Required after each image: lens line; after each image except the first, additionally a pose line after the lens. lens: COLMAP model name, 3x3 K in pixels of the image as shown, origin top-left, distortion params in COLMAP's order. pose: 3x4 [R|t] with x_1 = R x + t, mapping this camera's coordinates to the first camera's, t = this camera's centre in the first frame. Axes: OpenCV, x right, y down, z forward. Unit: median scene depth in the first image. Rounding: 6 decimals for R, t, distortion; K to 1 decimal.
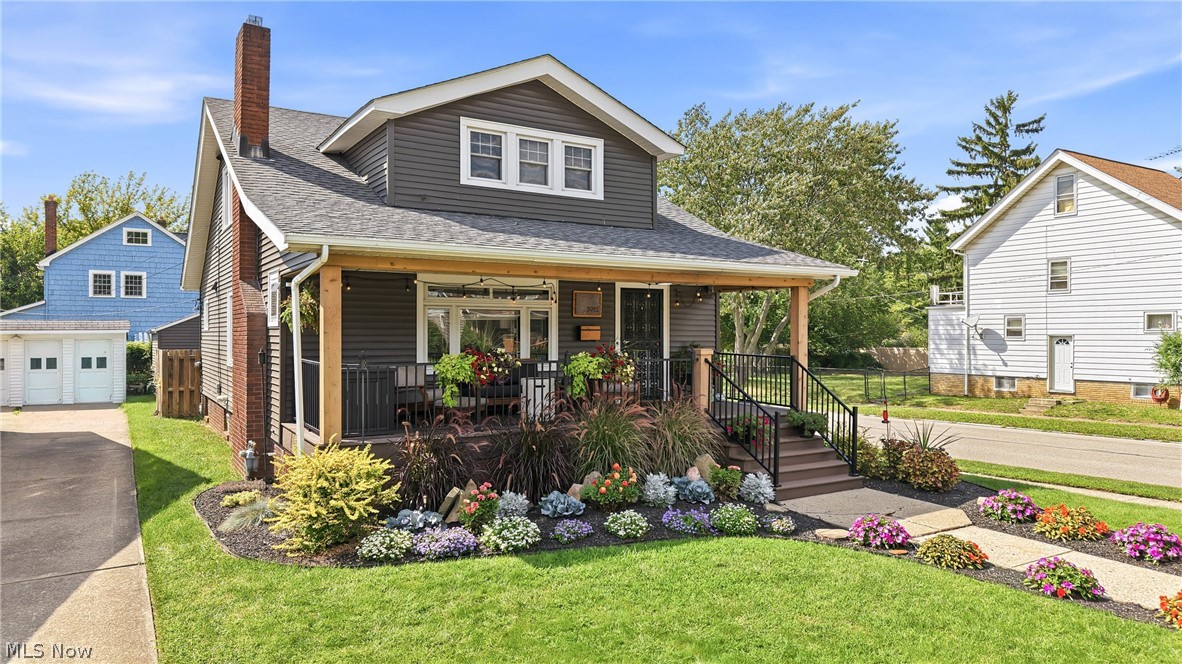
lens RADIAL K [[784.4, 0, 591.0], [0, 784.4, 332.0], [0, 0, 1]] dist [0.086885, -0.111296]
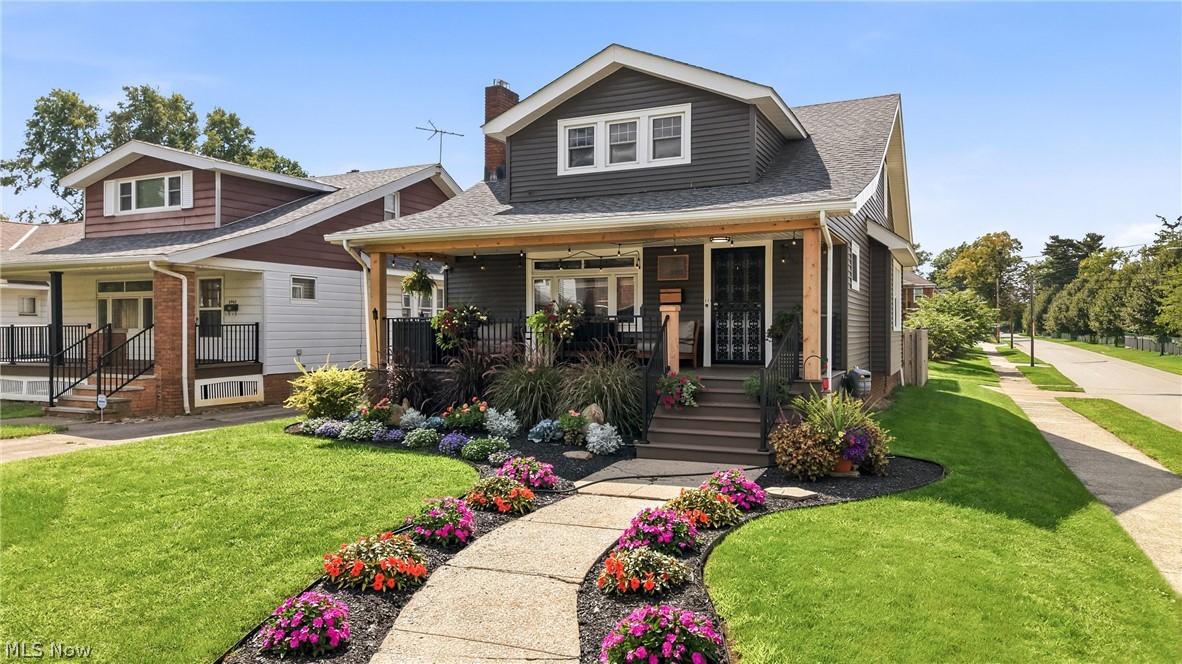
lens RADIAL K [[784.4, 0, 591.0], [0, 784.4, 332.0], [0, 0, 1]] dist [0.086885, -0.111296]
pose [[0.551641, -0.000391, -0.834082, 0.824998], [0.003489, 0.999992, 0.001839, 0.048090], [0.834075, -0.003924, 0.551638, 0.351641]]
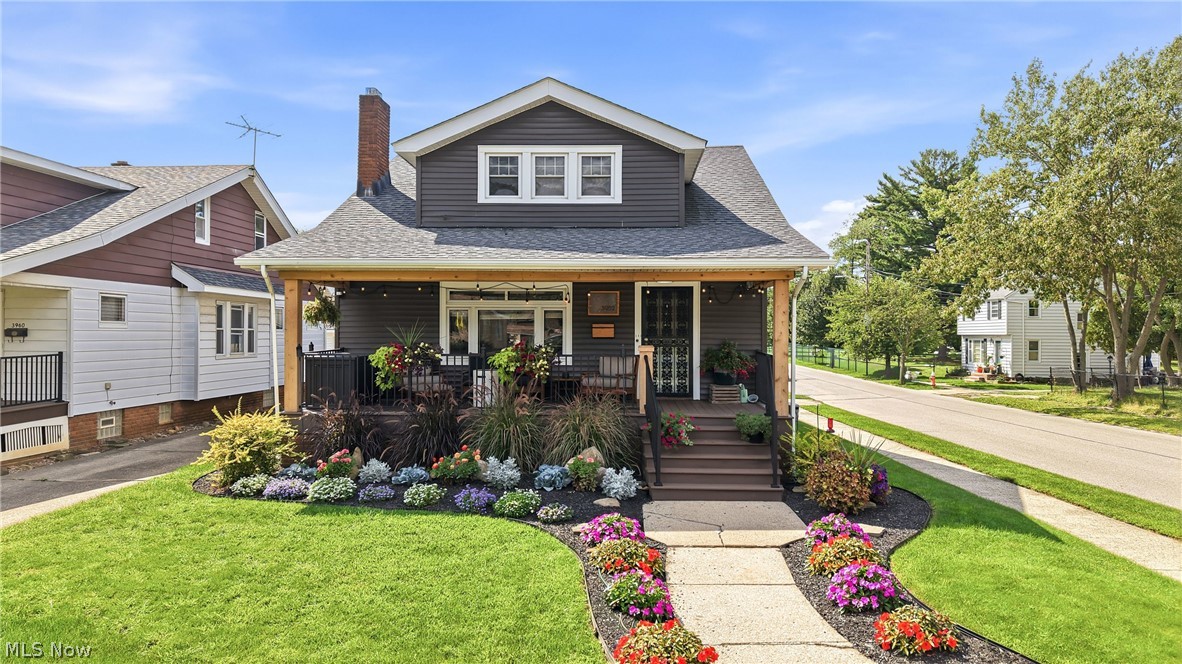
lens RADIAL K [[784.4, 0, 591.0], [0, 784.4, 332.0], [0, 0, 1]] dist [0.086885, -0.111296]
pose [[0.828203, -0.000203, -0.560428, 0.593646], [-0.001205, 0.999997, -0.002142, 0.005501], [0.560426, 0.002450, 0.828201, 0.119146]]
